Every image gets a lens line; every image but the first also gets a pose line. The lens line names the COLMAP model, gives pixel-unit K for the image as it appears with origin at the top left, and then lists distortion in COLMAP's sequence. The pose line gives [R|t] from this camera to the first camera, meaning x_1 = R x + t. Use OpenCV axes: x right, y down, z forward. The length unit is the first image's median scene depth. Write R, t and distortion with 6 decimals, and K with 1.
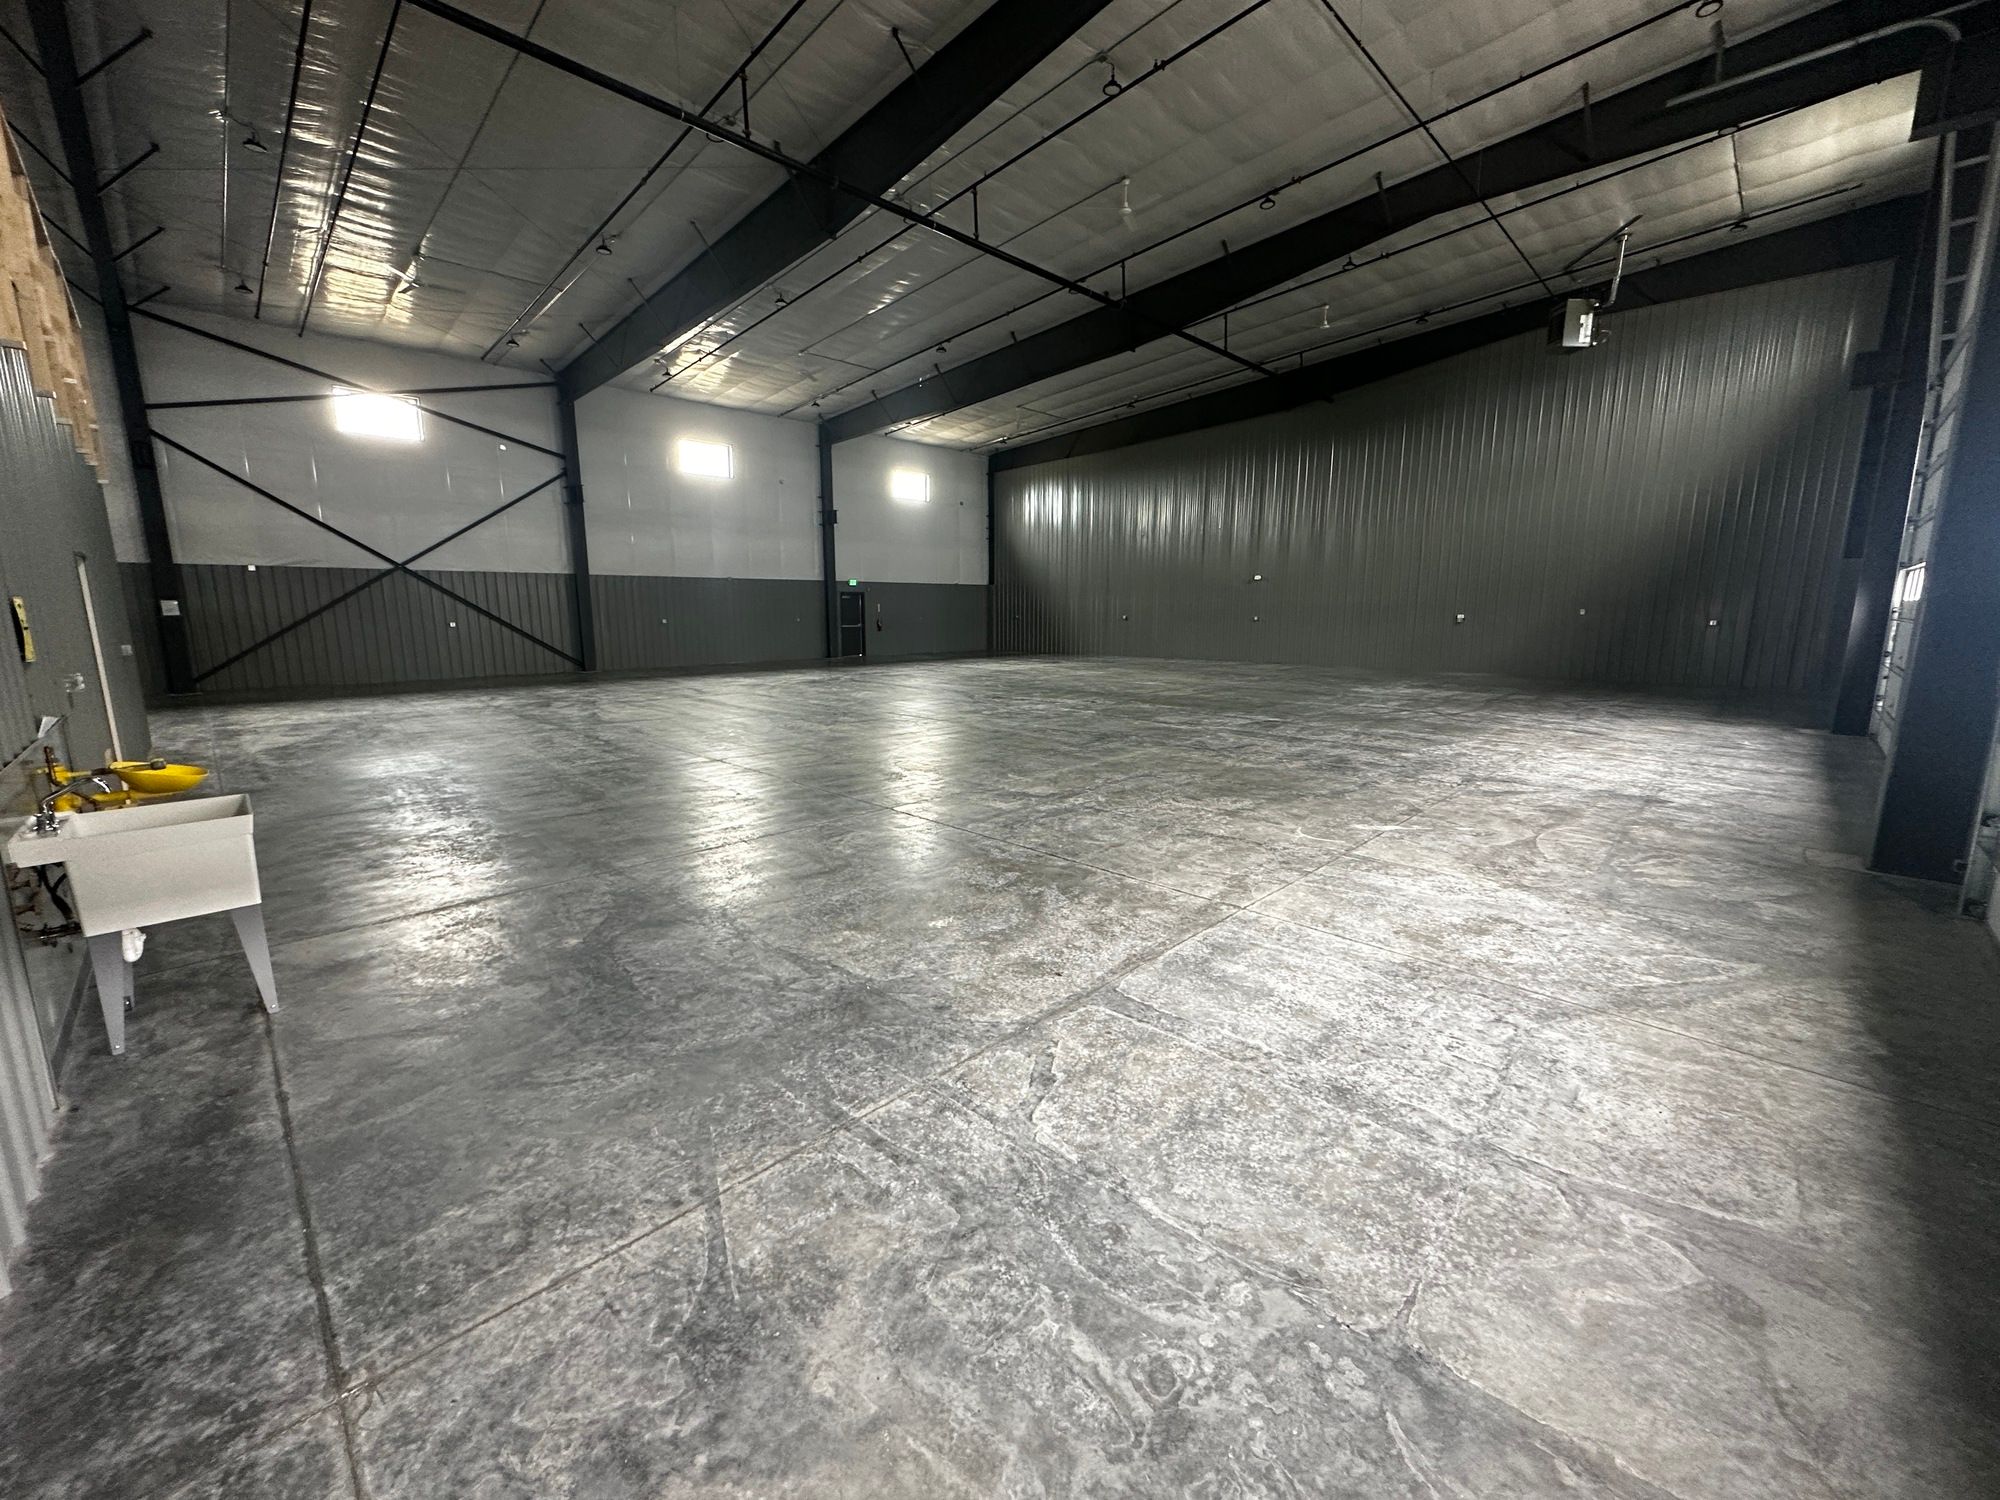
lens RADIAL K [[801.0, 0, 1002.4], [0, 801.0, 757.0], [0, 0, 1]] dist [-0.003336, -0.000635]
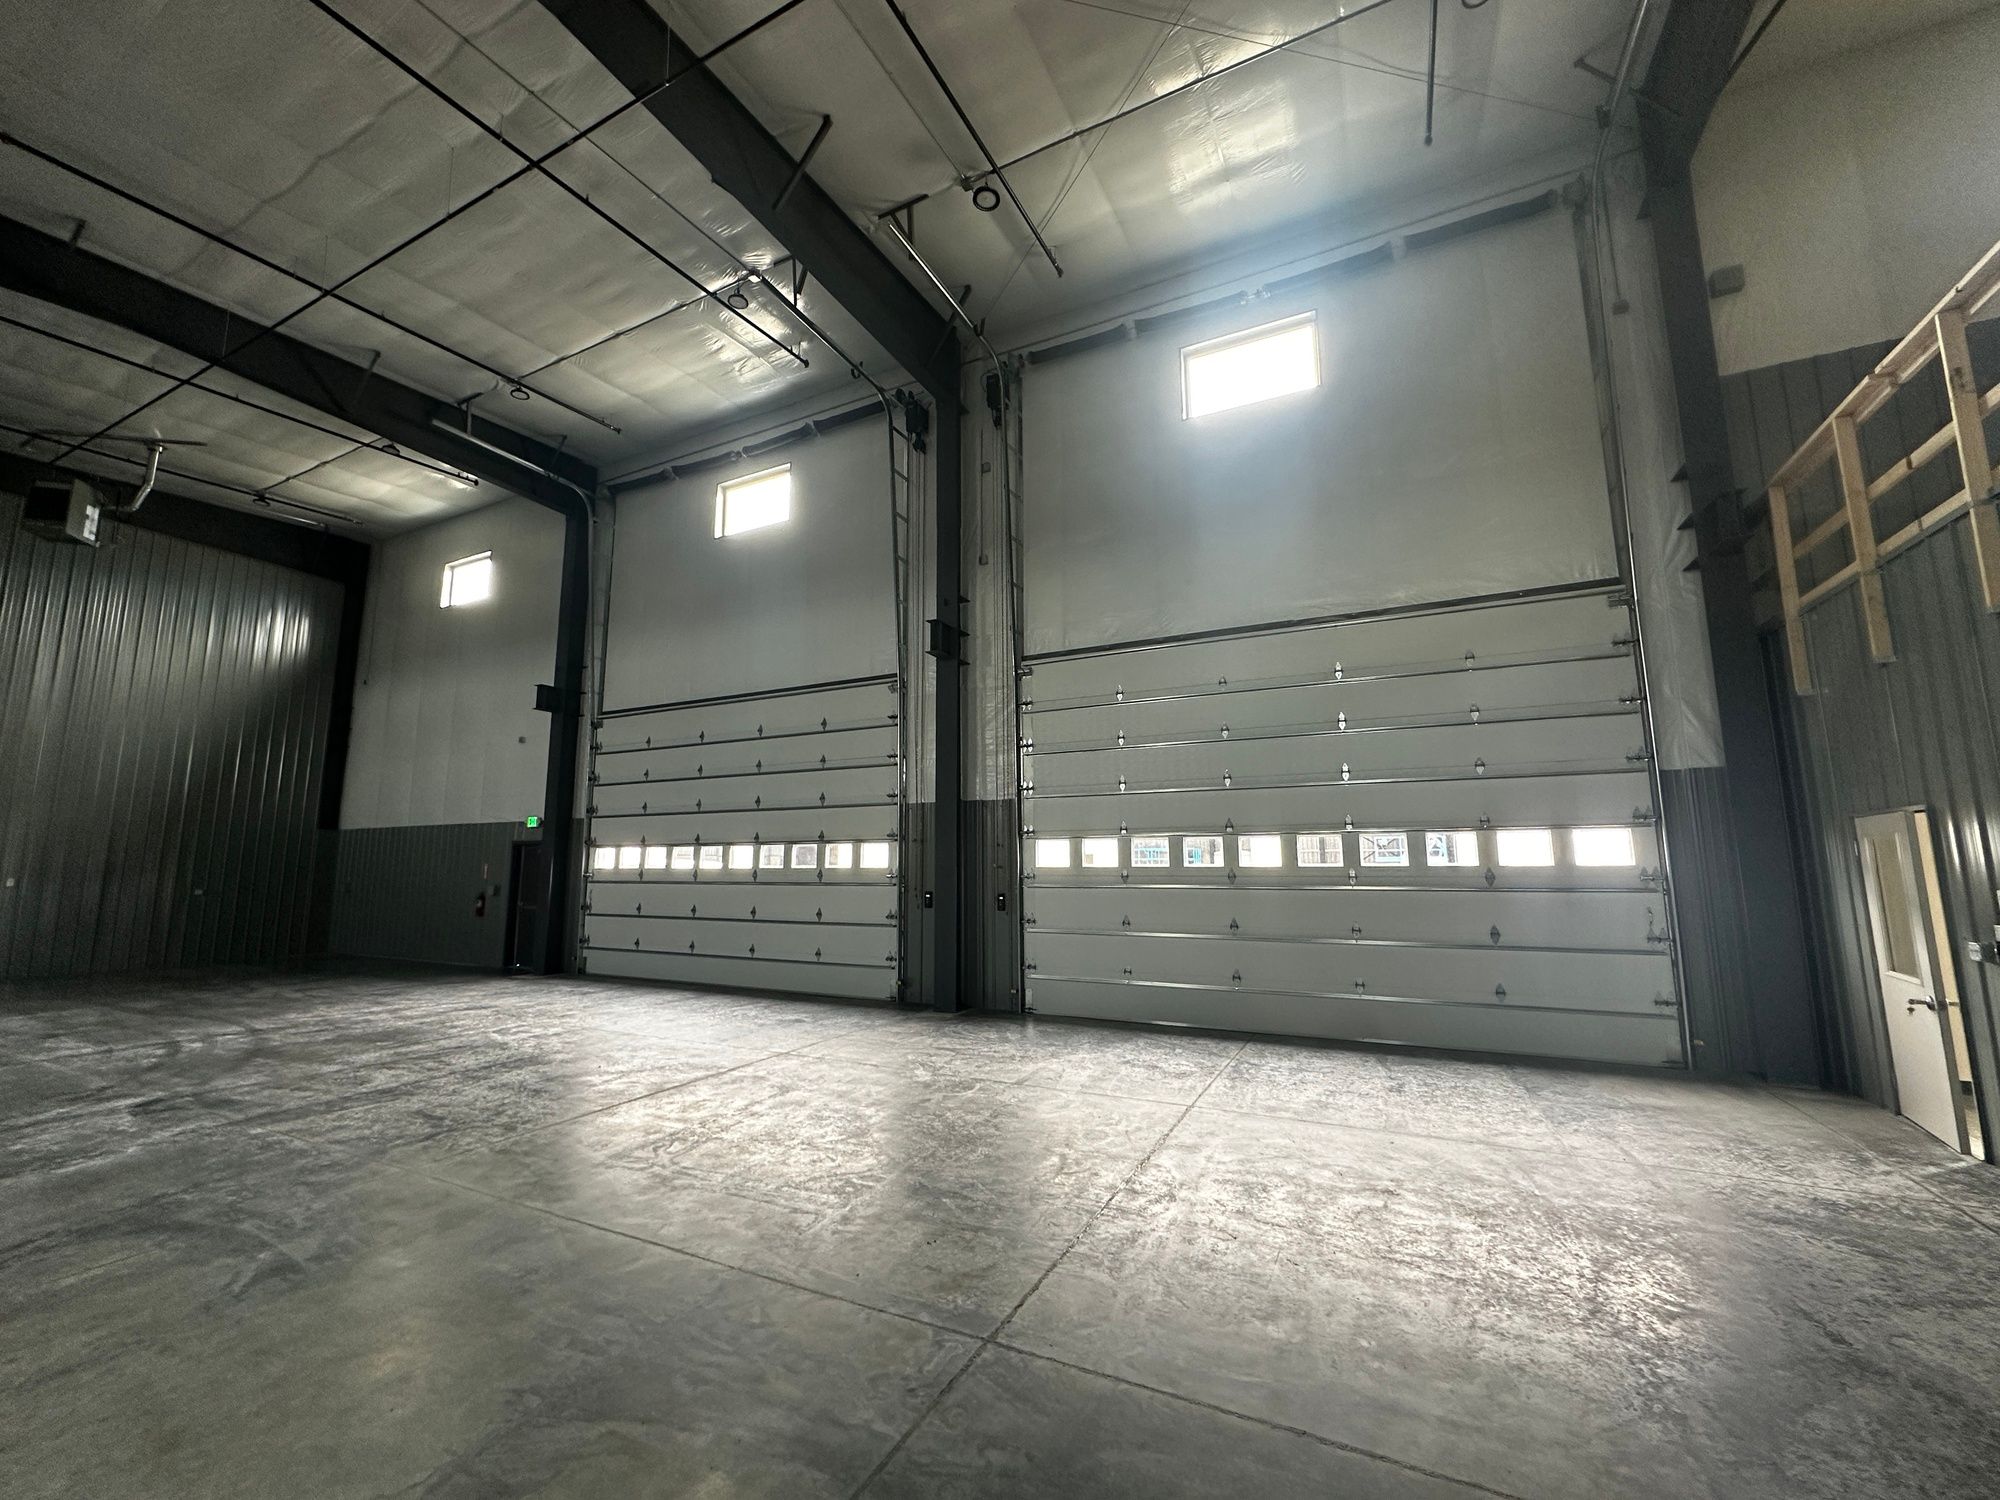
lens RADIAL K [[801.0, 0, 999.3], [0, 801.0, 754.1], [0, 0, 1]] dist [-0.003336, -0.000635]
pose [[-0.311176, 0.134277, 0.940818, -0.372298], [0.177079, 0.980823, -0.081417, -0.132722], [-0.933709, 0.141264, -0.328986, 0.664935]]
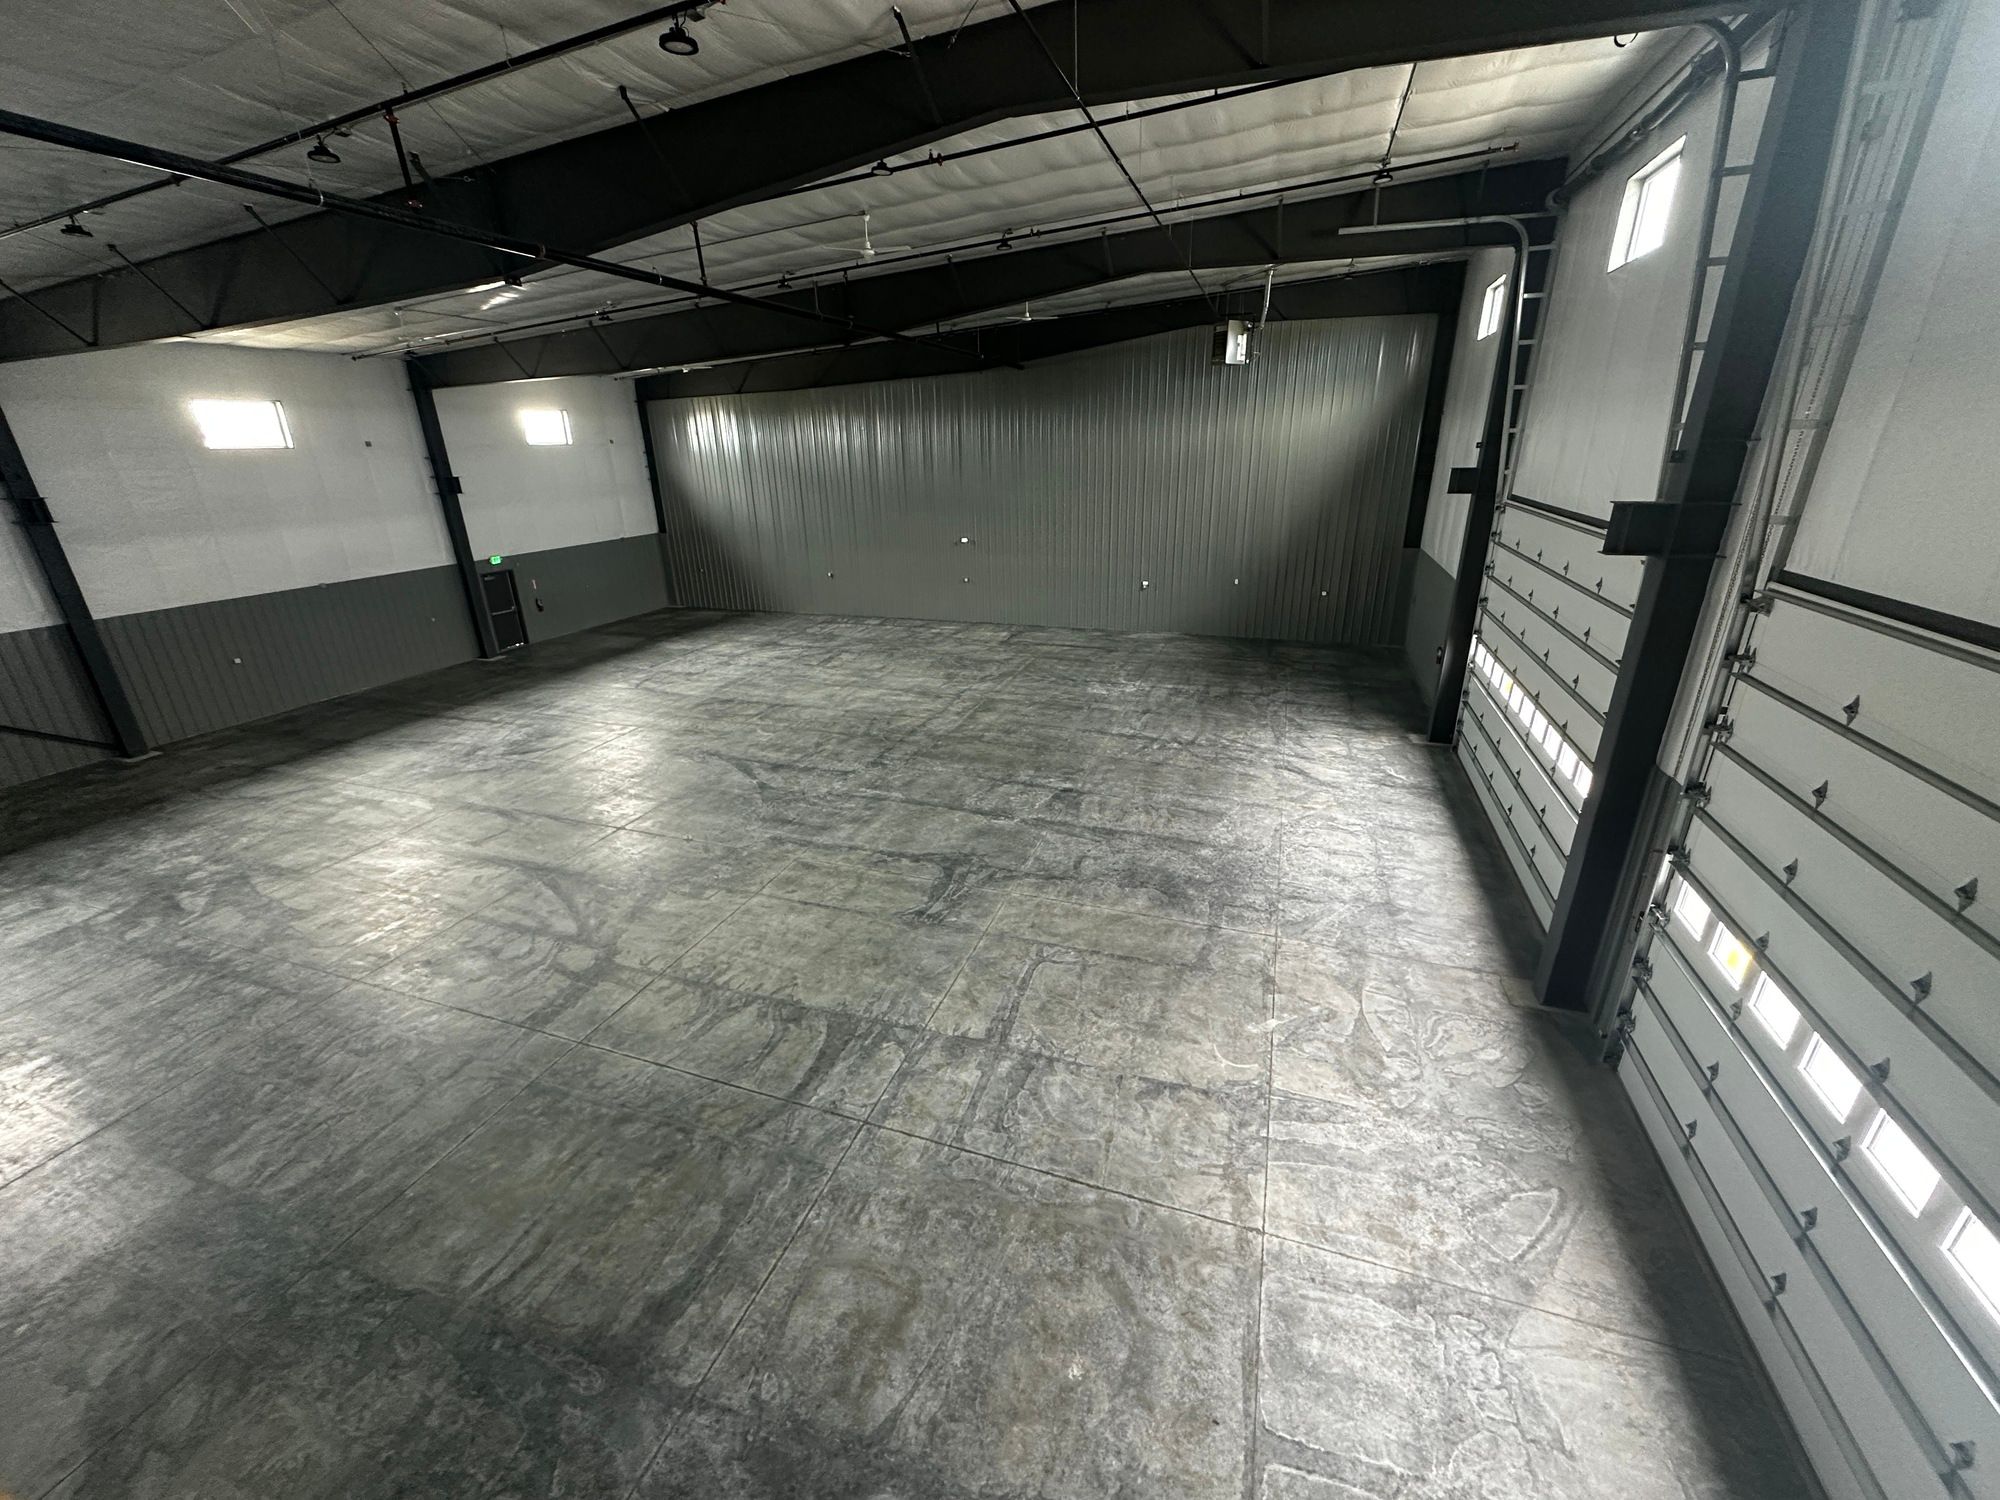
lens RADIAL K [[801.0, 0, 1005.3], [0, 801.0, 750.4], [0, 0, 1]] dist [-0.003336, -0.000635]
pose [[0.900736, -0.169957, 0.399737, -0.185477], [0.092968, 0.974380, 0.204792, -0.352714], [-0.424302, -0.147301, 0.893460, 0.055663]]
